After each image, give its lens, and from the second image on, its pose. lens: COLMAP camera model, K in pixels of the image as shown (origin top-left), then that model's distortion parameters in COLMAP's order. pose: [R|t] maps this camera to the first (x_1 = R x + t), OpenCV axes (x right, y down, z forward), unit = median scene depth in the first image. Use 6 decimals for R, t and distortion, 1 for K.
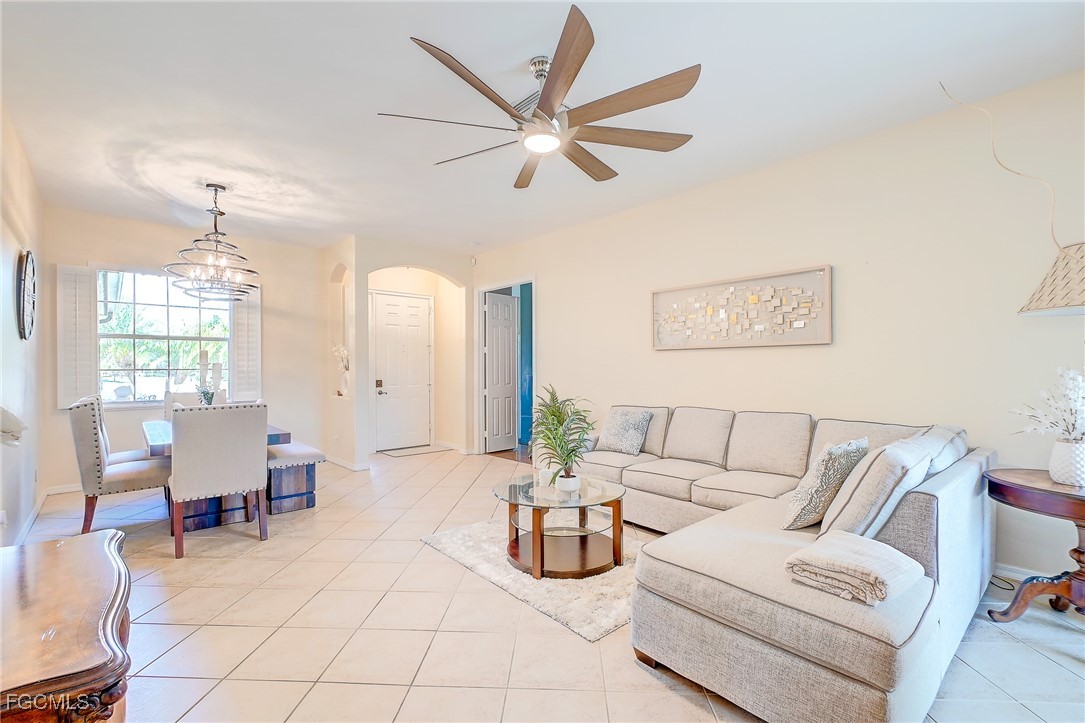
lens RADIAL K [[471.2, 0, 542.1], [0, 471.2, 367.3], [0, 0, 1]] dist [0.015121, -0.010705]
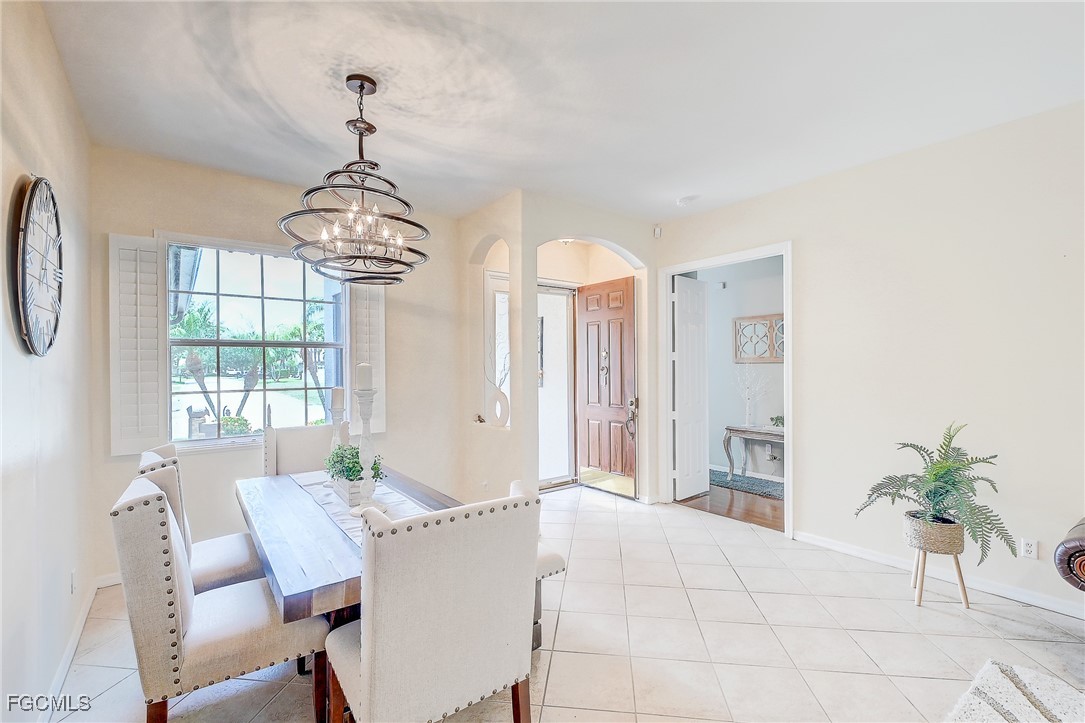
lens RADIAL K [[470.2, 0, 543.1], [0, 470.2, 364.7], [0, 0, 1]] dist [-0.011662, 0.000108]
pose [[0.997373, -0.005003, -0.072262, -0.412558], [0.004737, 0.999981, -0.003858, -0.034381], [0.072280, 0.003506, 0.997378, 0.434734]]
